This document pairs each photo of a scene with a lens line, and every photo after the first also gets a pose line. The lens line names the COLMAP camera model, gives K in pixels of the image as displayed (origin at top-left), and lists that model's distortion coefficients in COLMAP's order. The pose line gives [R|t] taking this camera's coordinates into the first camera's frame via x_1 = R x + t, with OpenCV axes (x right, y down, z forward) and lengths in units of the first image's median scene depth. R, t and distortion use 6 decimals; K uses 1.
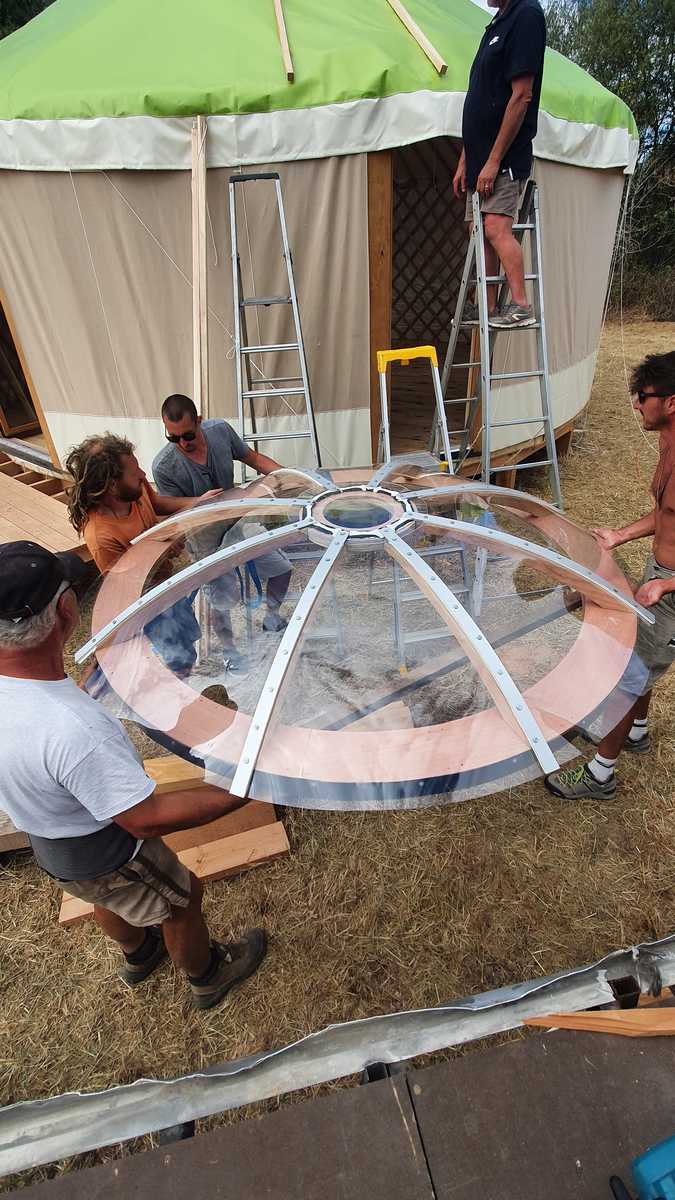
lens RADIAL K [[573.2, 0, 336.3], [0, 573.2, 598.6], [0, 0, 1]] dist [0.013387, 0.002308]
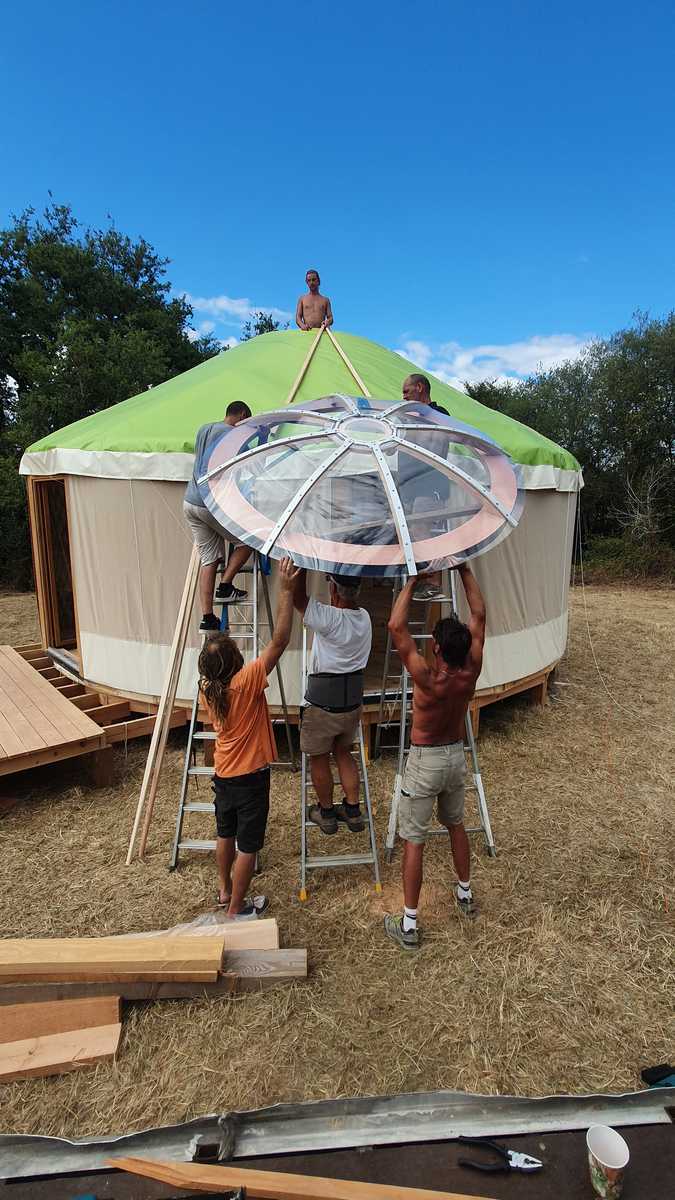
lens RADIAL K [[573.2, 0, 336.1], [0, 573.2, 600.8], [0, 0, 1]] dist [0.013387, 0.002308]
pose [[0.988347, 0.070151, -0.135092, 0.273274], [-0.115325, 0.924333, -0.363743, 0.007004], [0.099353, 0.375083, 0.921651, -0.166572]]
